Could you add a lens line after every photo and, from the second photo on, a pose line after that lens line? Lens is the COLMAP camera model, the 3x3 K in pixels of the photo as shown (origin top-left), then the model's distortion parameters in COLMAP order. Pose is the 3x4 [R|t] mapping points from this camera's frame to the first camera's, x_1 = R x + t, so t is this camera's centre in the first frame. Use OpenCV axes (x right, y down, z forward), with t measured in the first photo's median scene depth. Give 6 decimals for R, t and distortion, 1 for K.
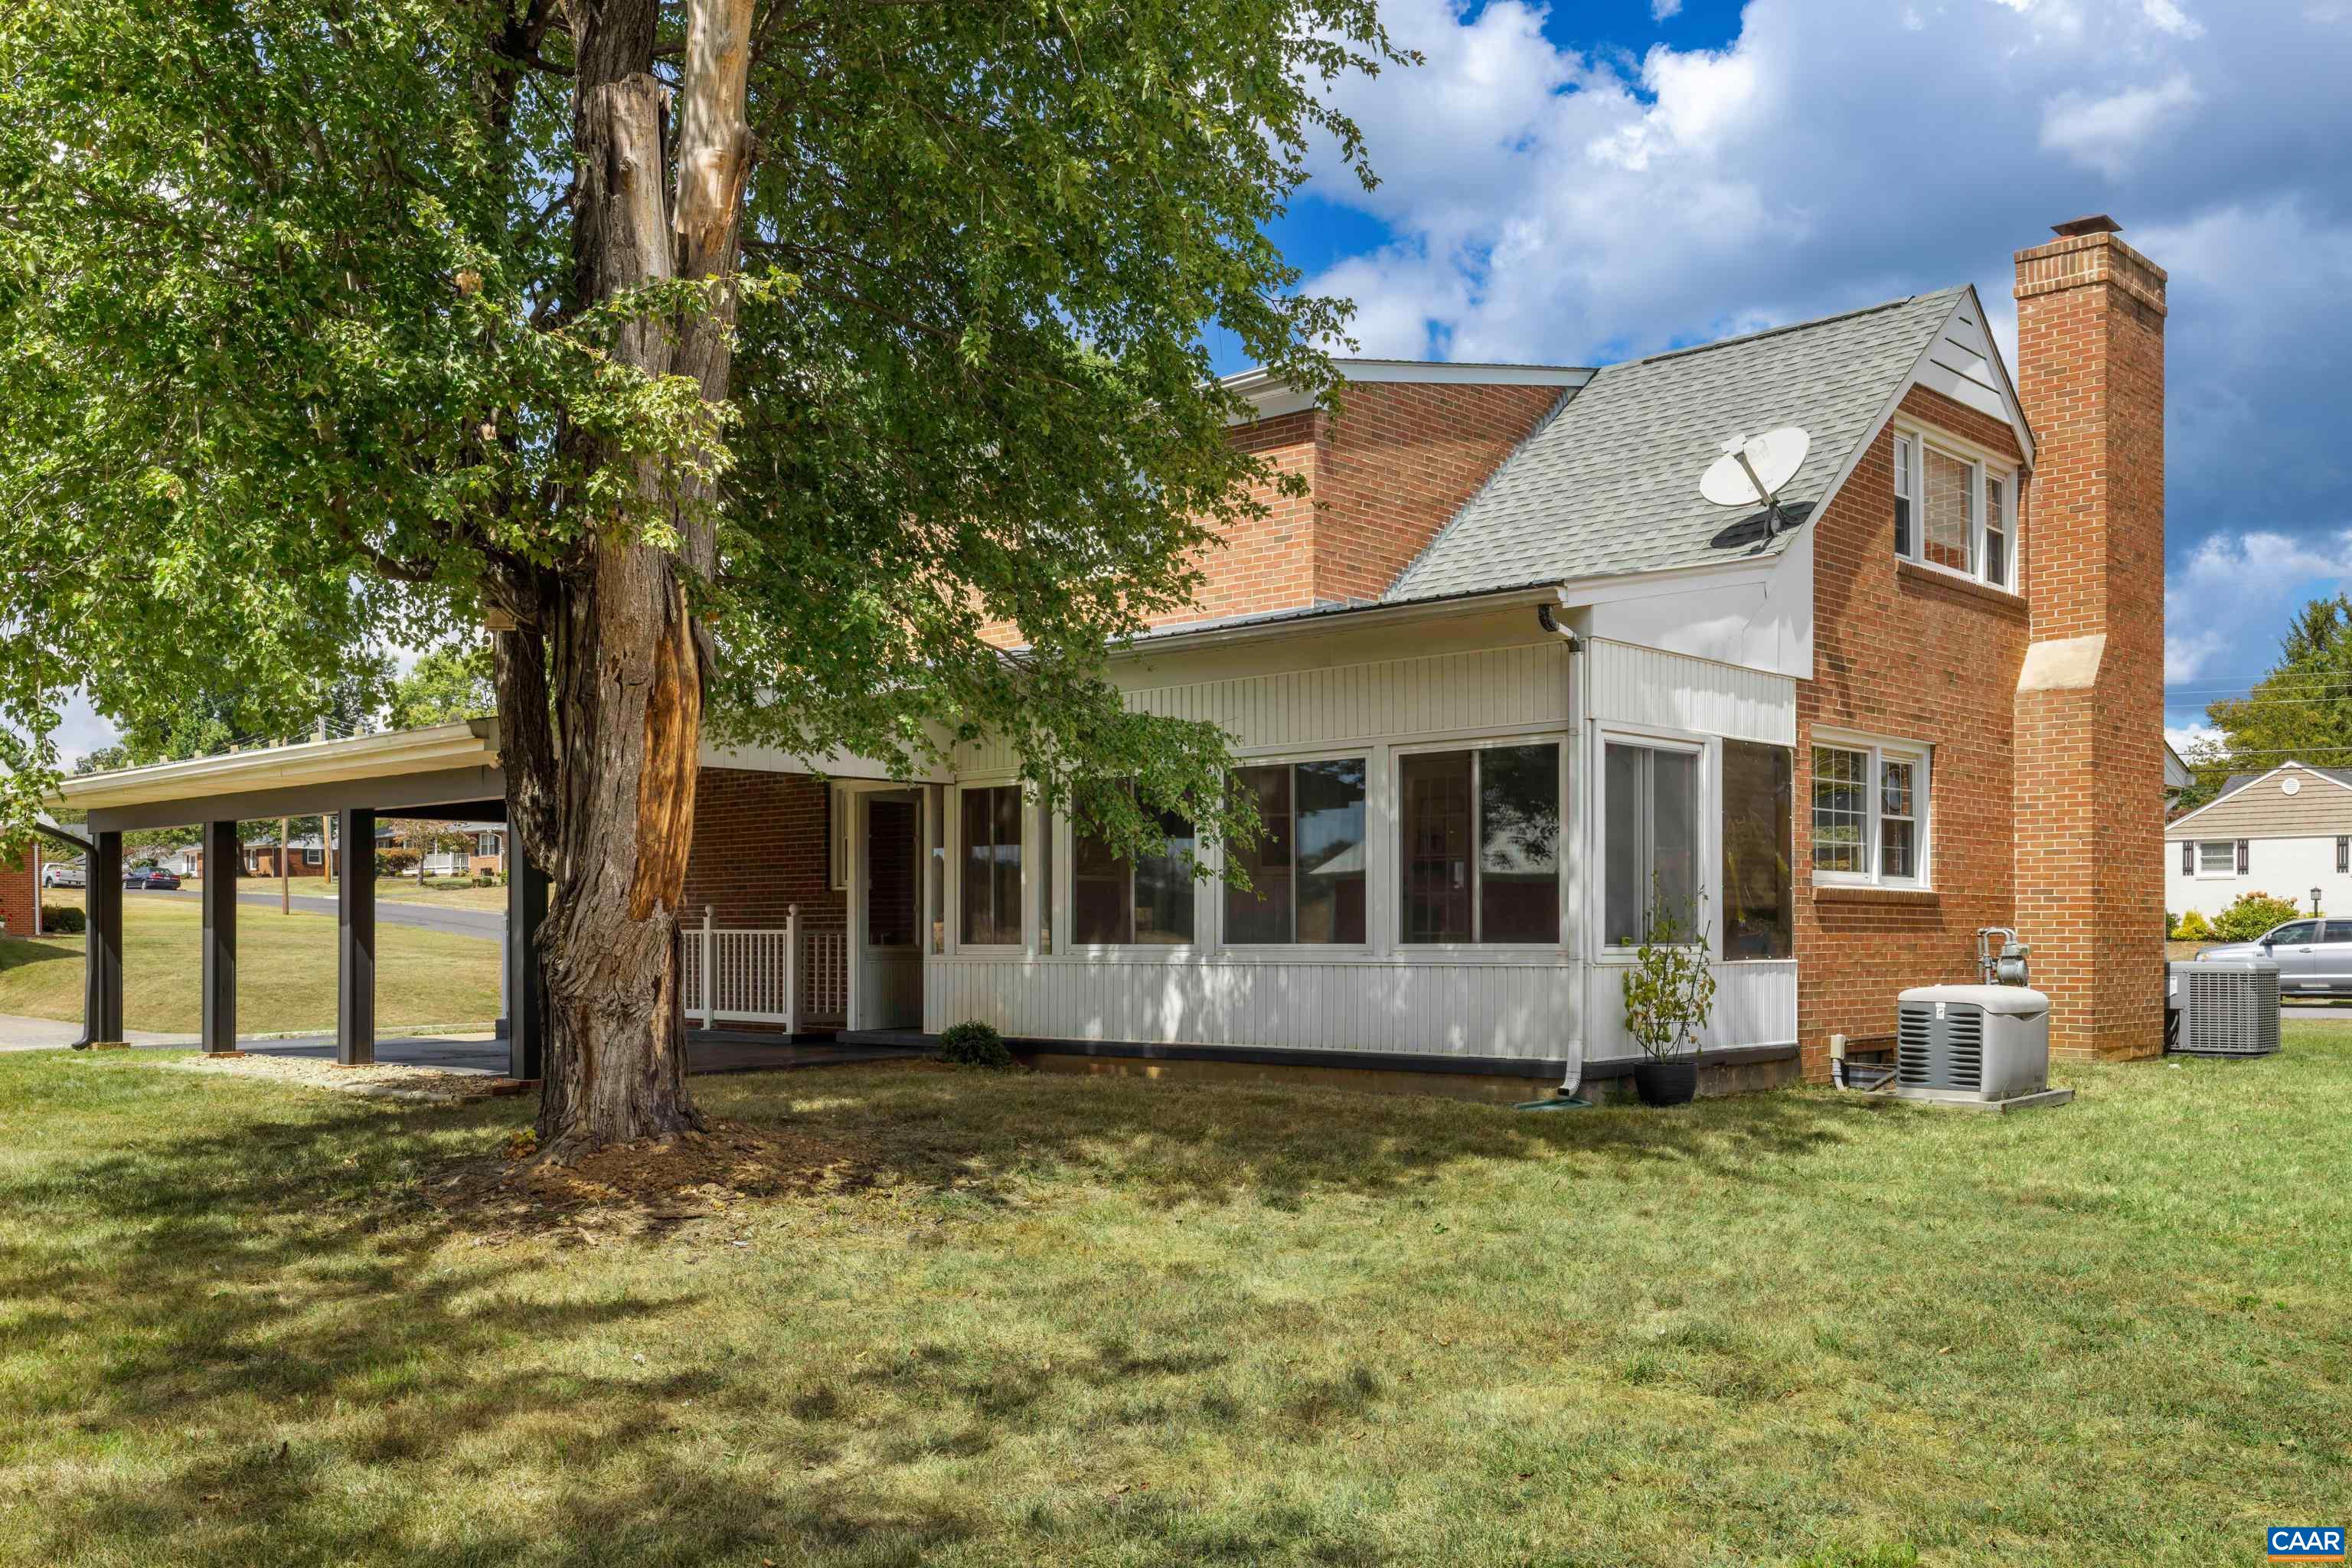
lens RADIAL K [[2092.3, 0, 1176.0], [0, 2092.3, 784.0], [0, 0, 1]] dist [-0.000685, -0.000435]
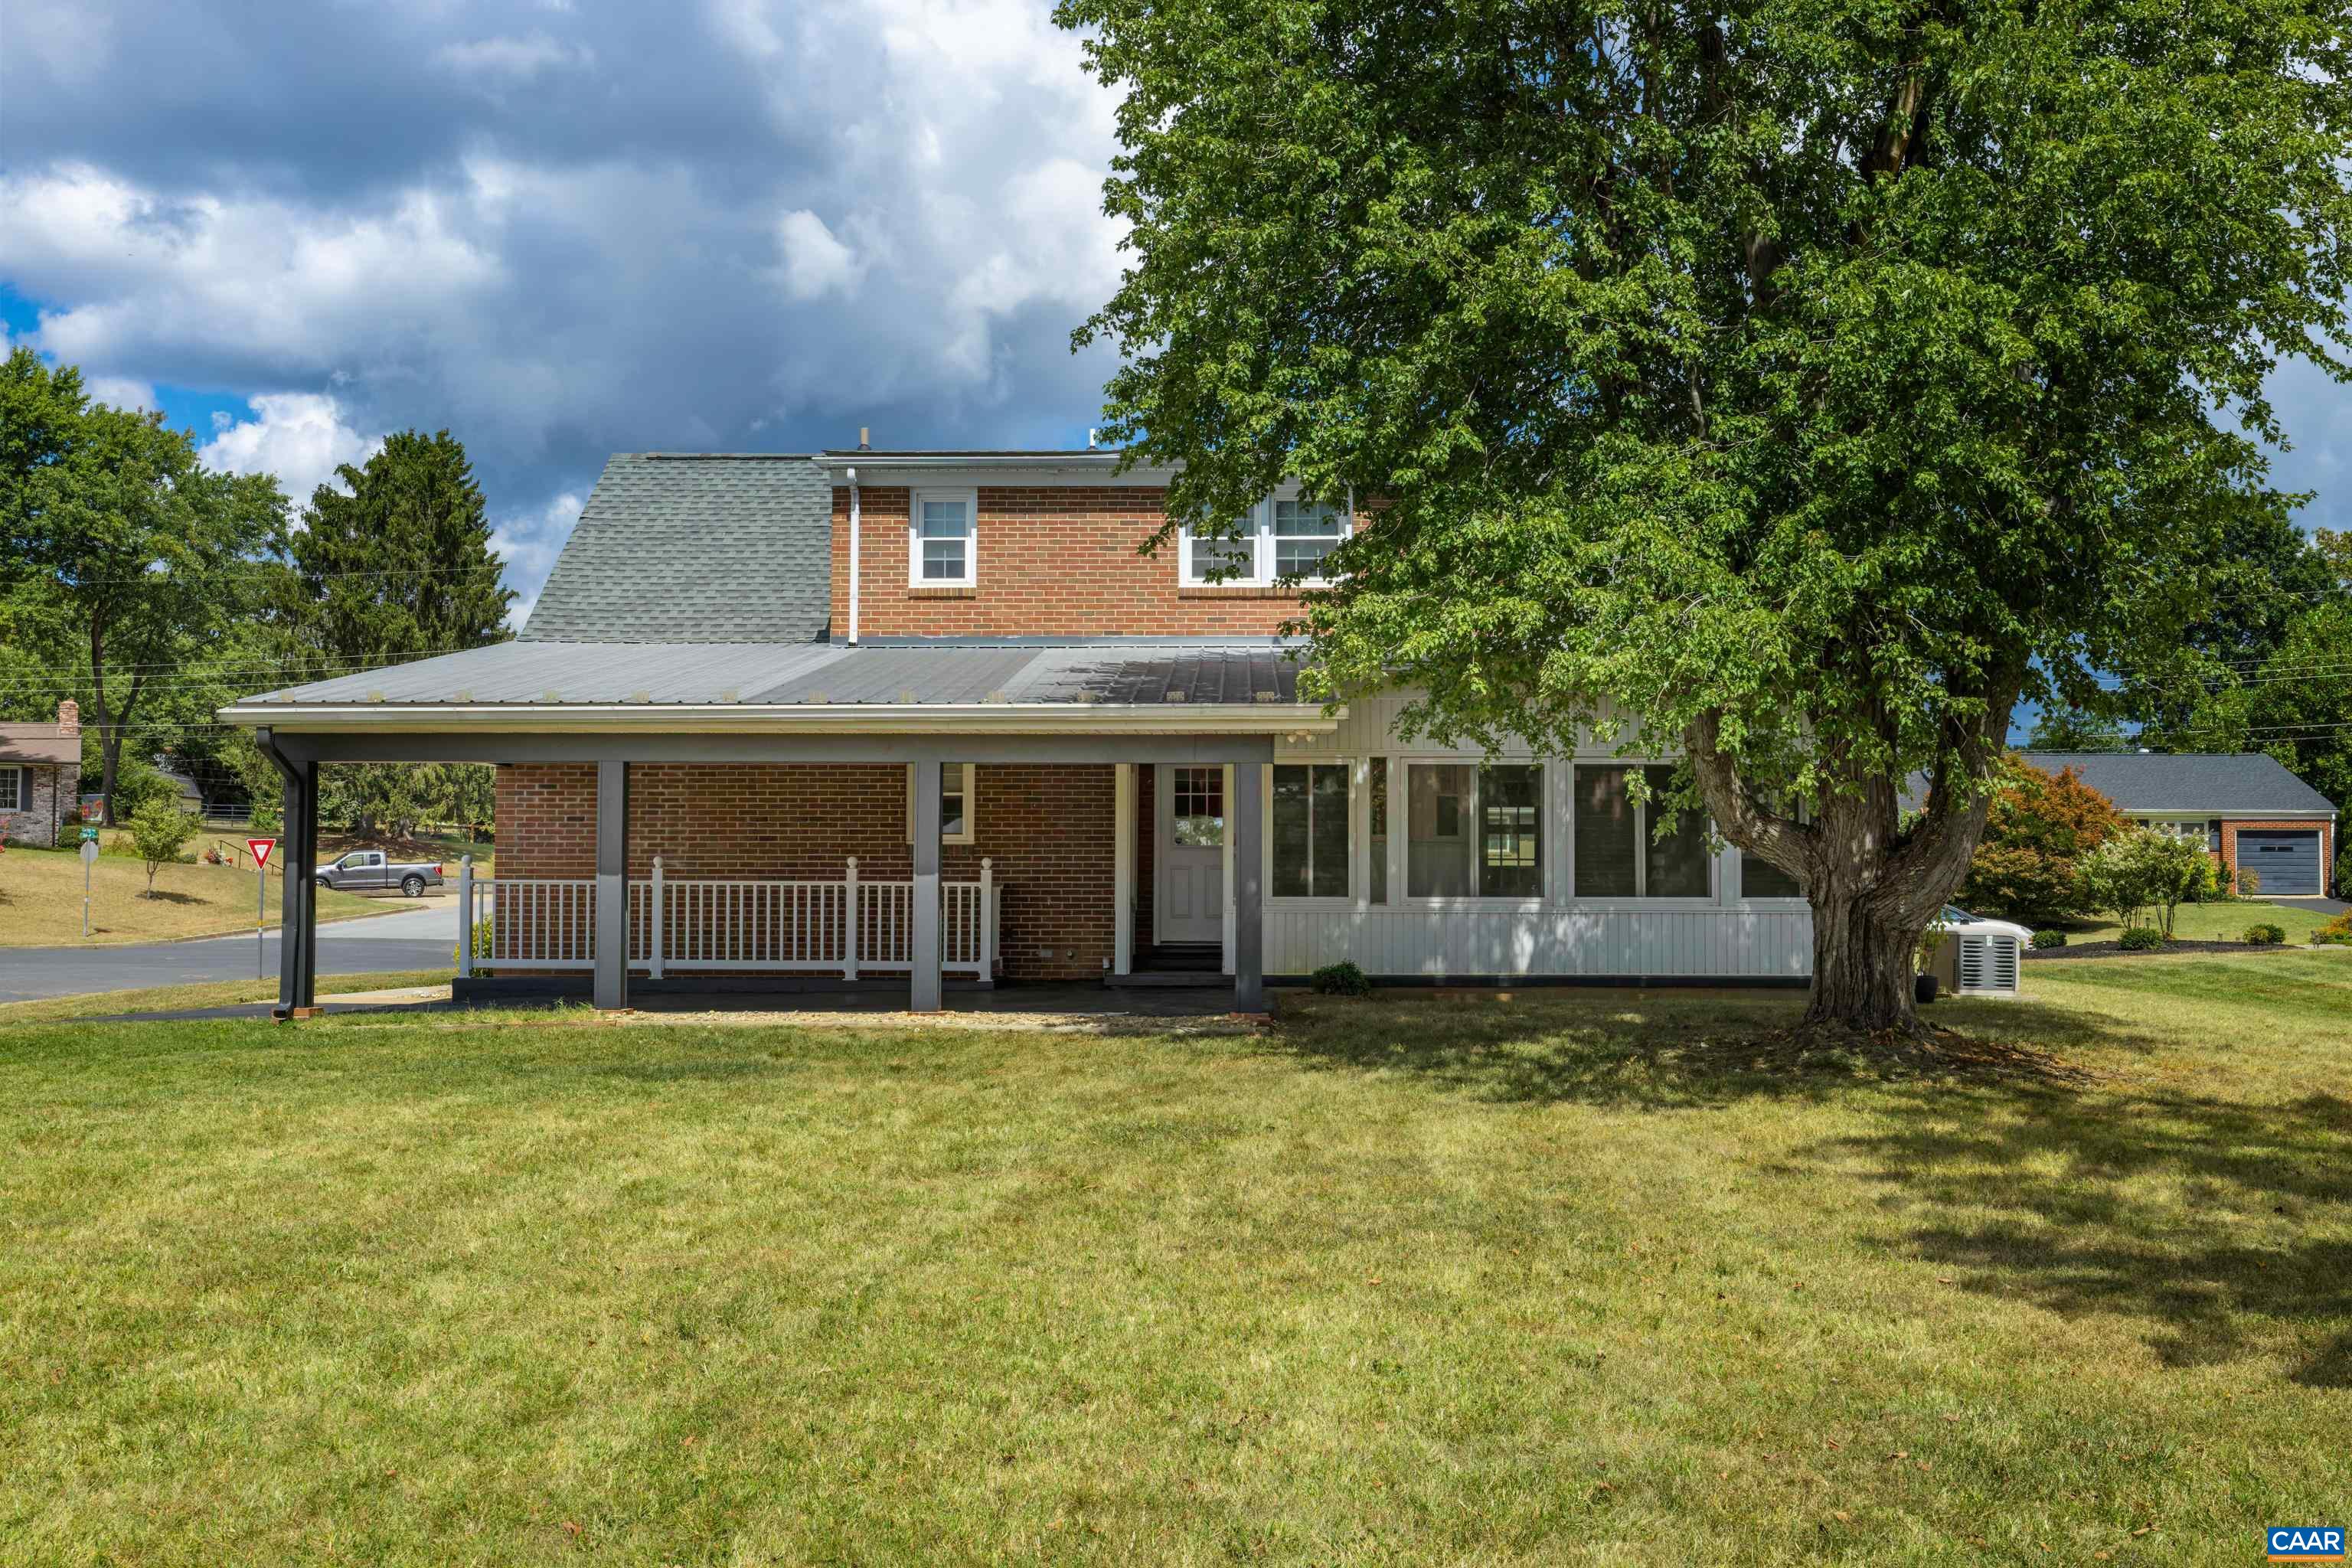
lens RADIAL K [[2252.7, 0, 1176.0], [0, 2252.7, 784.0], [0, 0, 1]] dist [0.002171, -0.003061]
pose [[0.752131, 0.037261, 0.657959, -1.006084], [-0.052948, 0.998589, 0.003975, 0.012251], [-0.656883, -0.037828, 0.753043, 0.096315]]
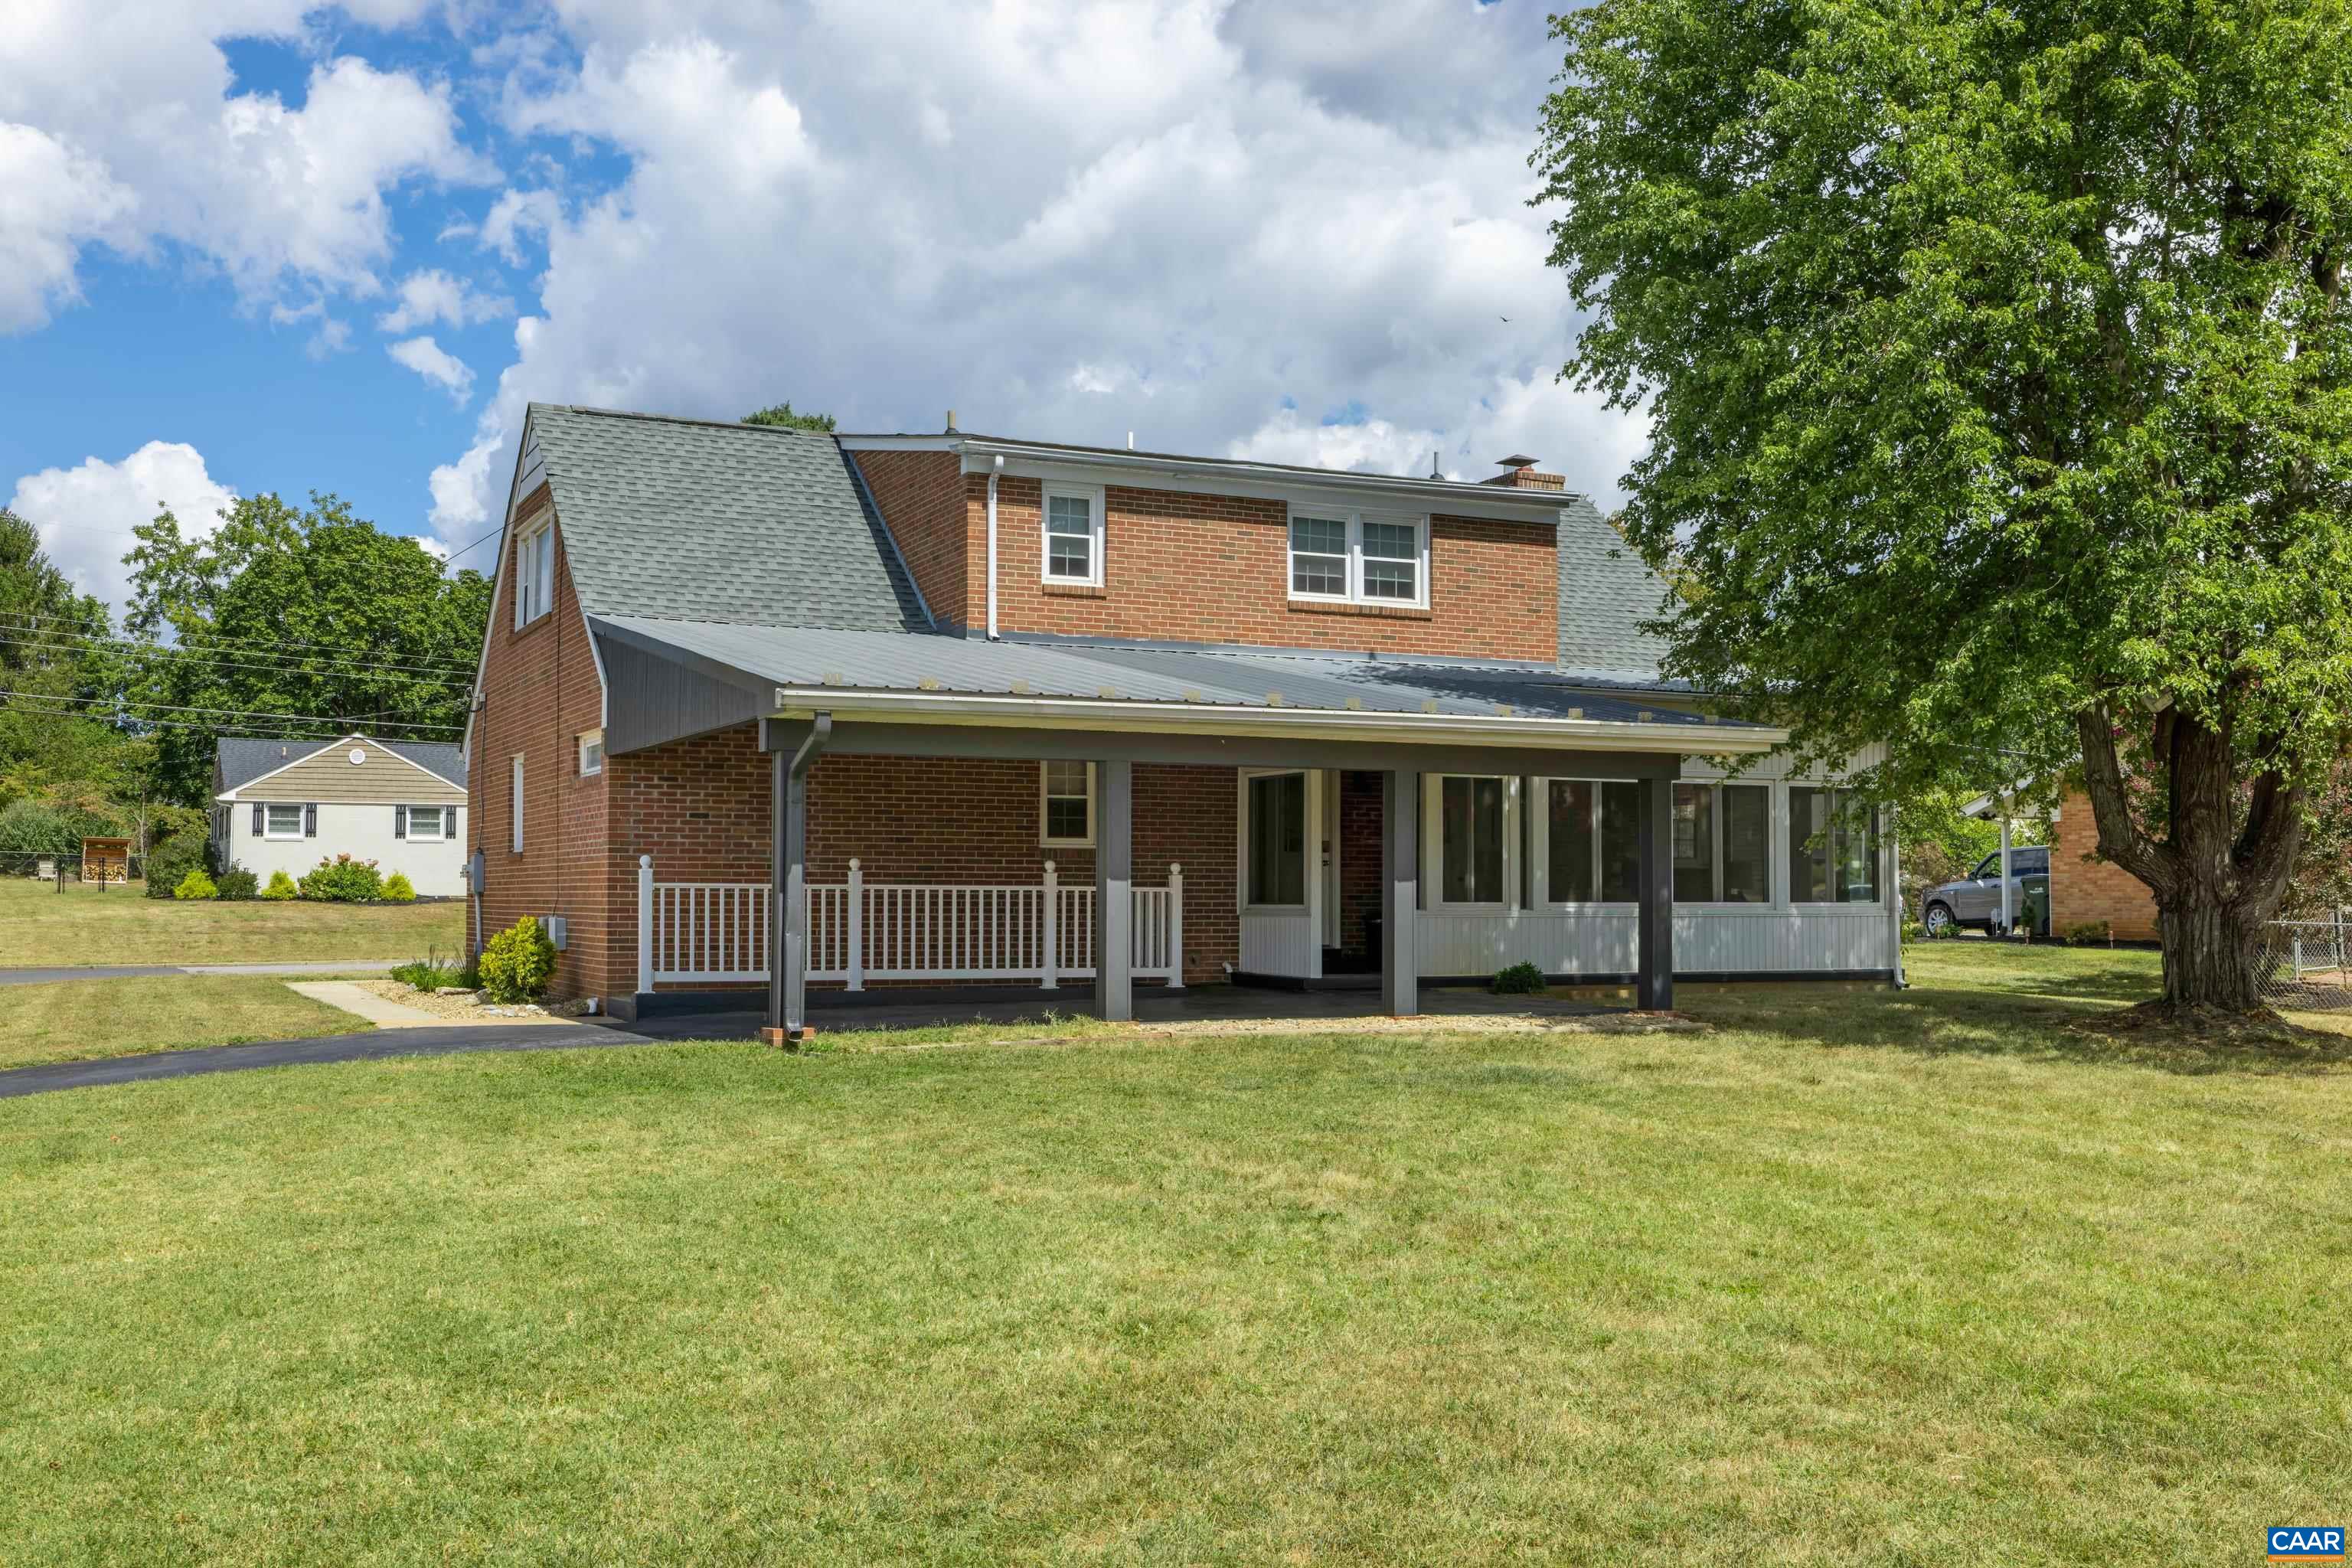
lens RADIAL K [[2269.6, 0, 1176.0], [0, 2269.6, 784.0], [0, 0, 1]] dist [-0.003037, -0.003102]
pose [[0.370286, 0.050827, 0.927526, -1.450780], [-0.072421, 0.997042, -0.025724, 0.055152], [-0.926091, -0.057647, 0.372871, 0.675875]]
